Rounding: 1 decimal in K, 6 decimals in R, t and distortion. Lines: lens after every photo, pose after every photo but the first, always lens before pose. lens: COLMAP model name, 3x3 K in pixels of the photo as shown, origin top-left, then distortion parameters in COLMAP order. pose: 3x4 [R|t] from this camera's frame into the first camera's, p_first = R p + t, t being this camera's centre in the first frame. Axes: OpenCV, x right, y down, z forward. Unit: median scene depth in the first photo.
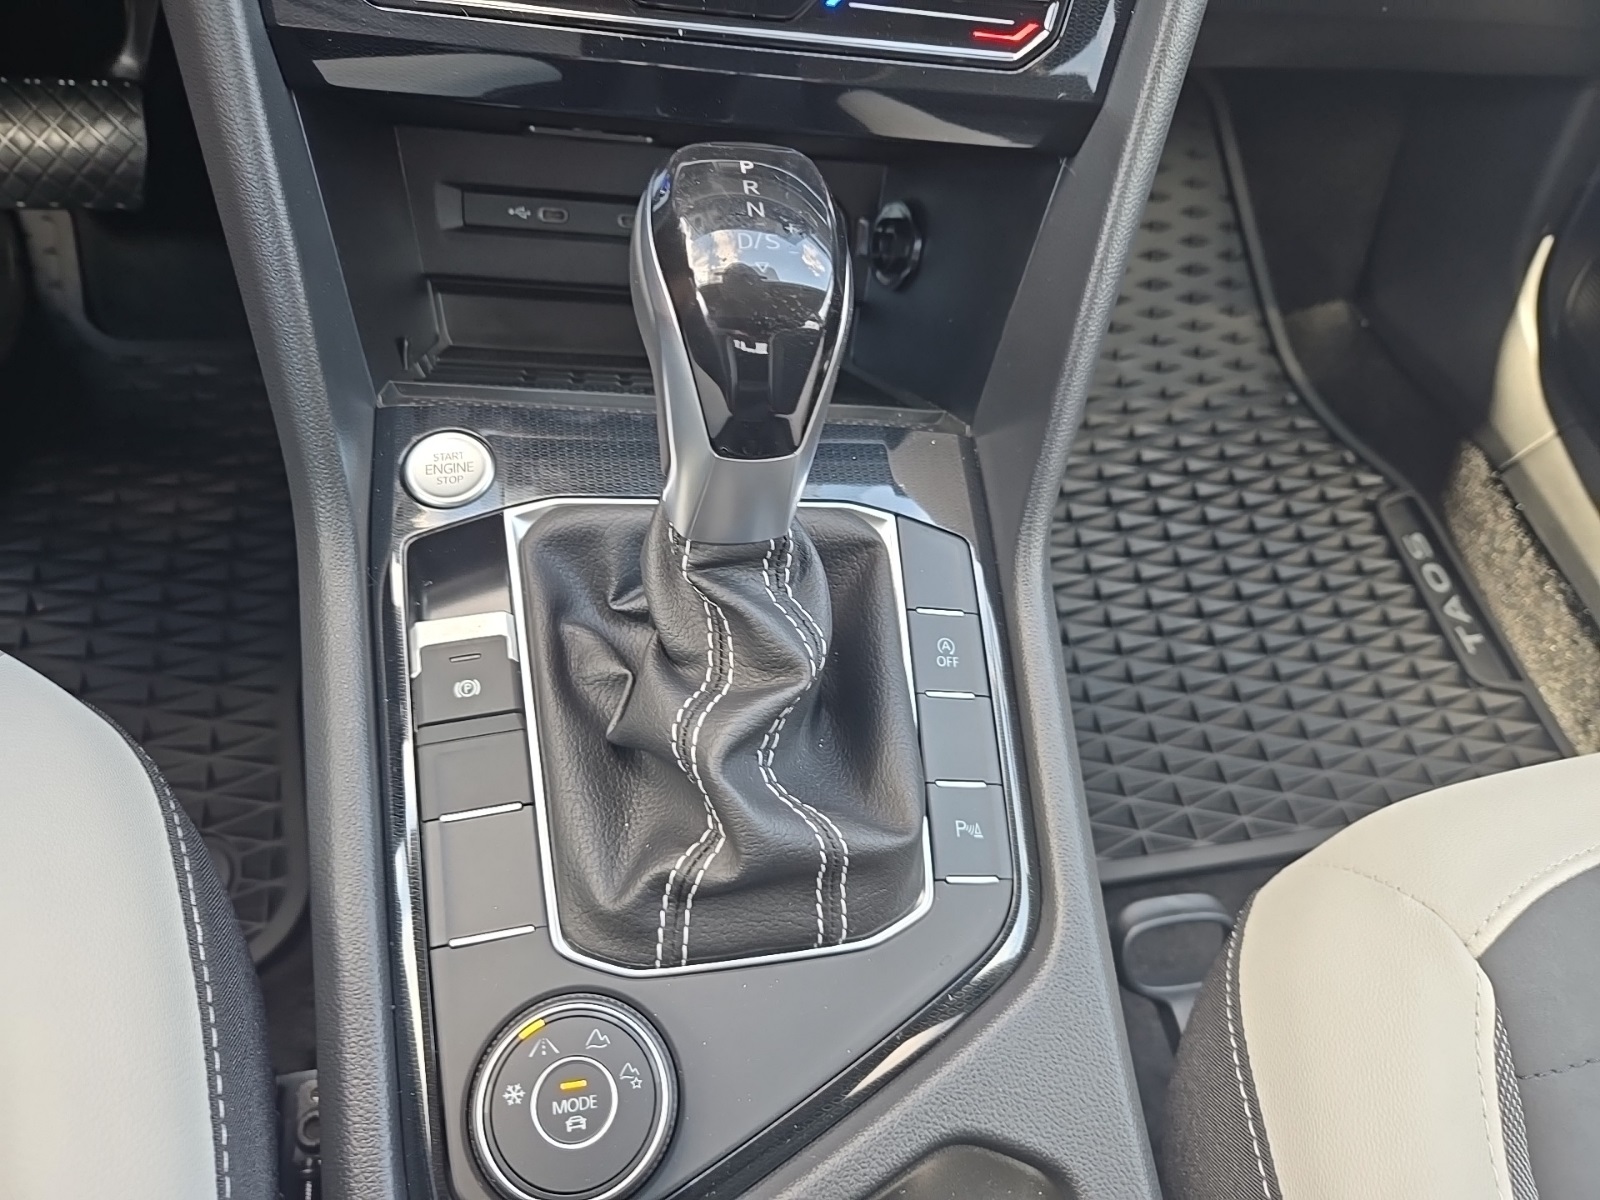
lens RADIAL K [[1096.0, 0, 810.5], [0, 1096.0, 595.5], [0, 0, 1]] dist [0.072583, -0.059834]
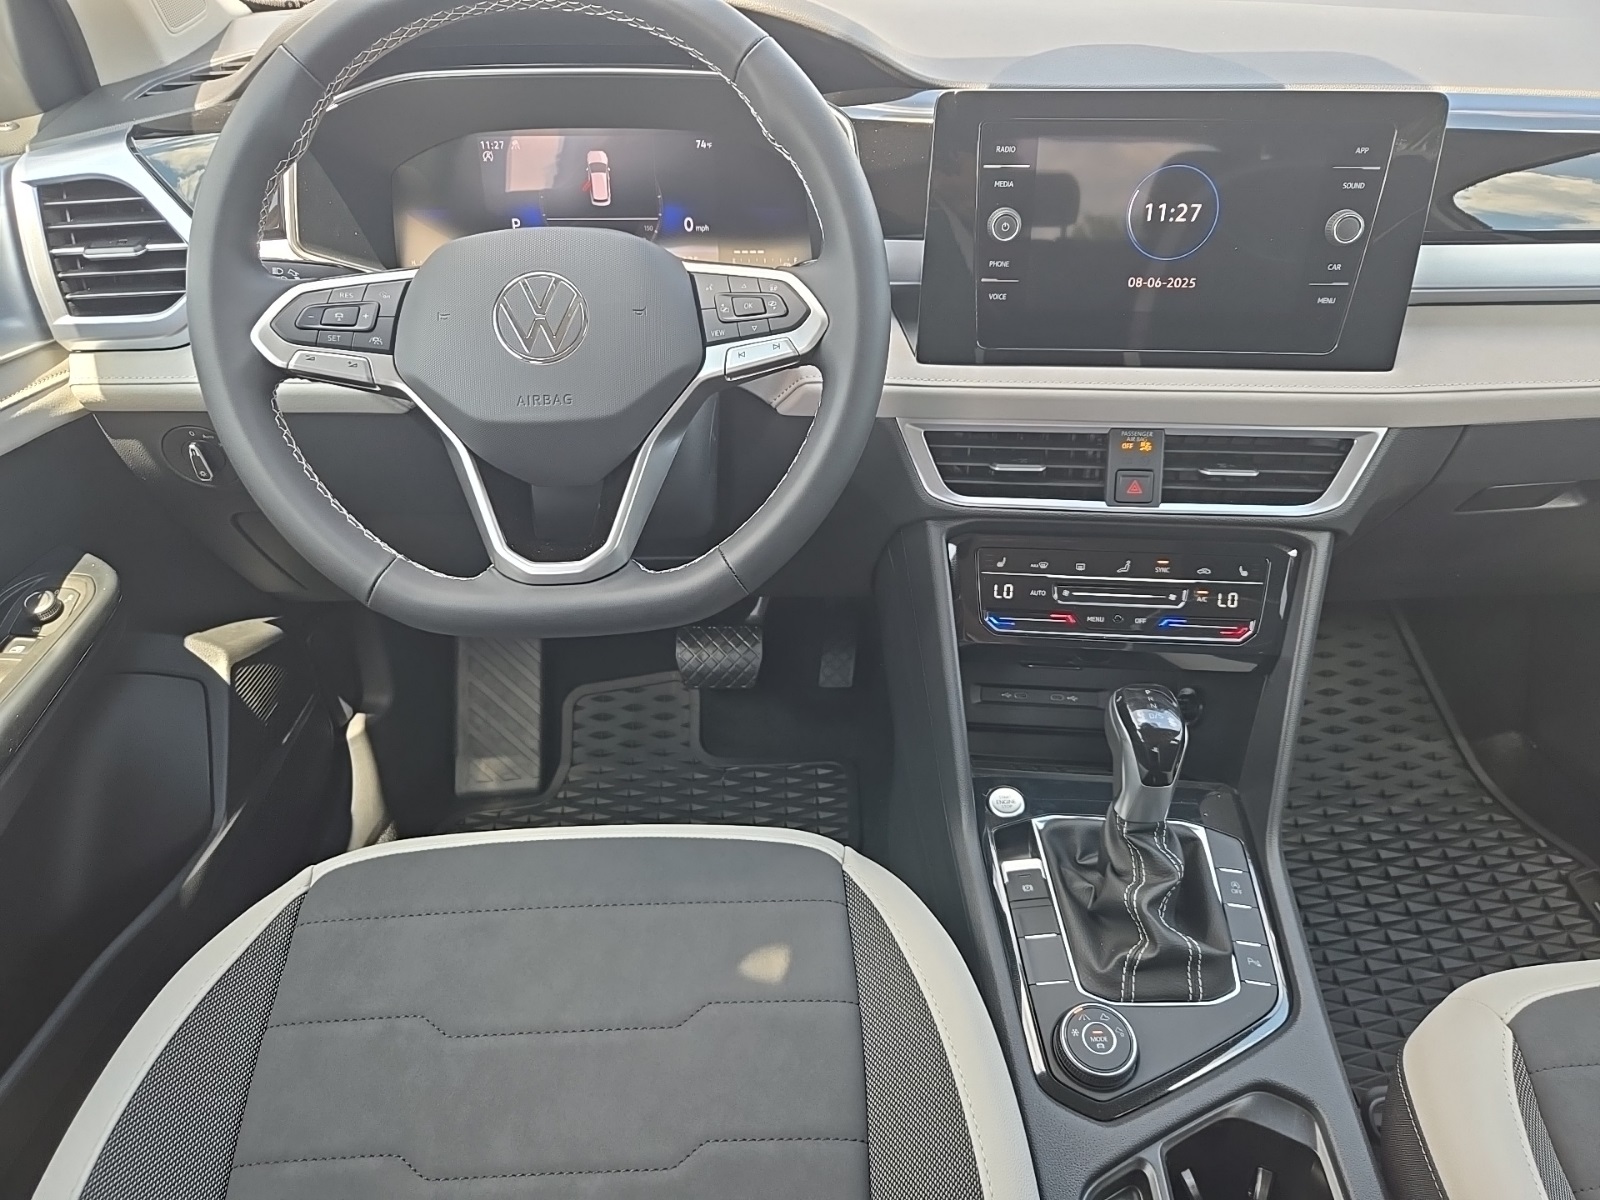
lens RADIAL K [[1096.0, 0, 810.5], [0, 1096.0, 595.5], [0, 0, 1]] dist [0.072583, -0.059834]
pose [[0.975762, -0.038390, -0.215440, -0.222933], [-0.045083, 0.928109, -0.369570, 0.398406], [0.214140, 0.370325, 0.903883, -1.528037]]
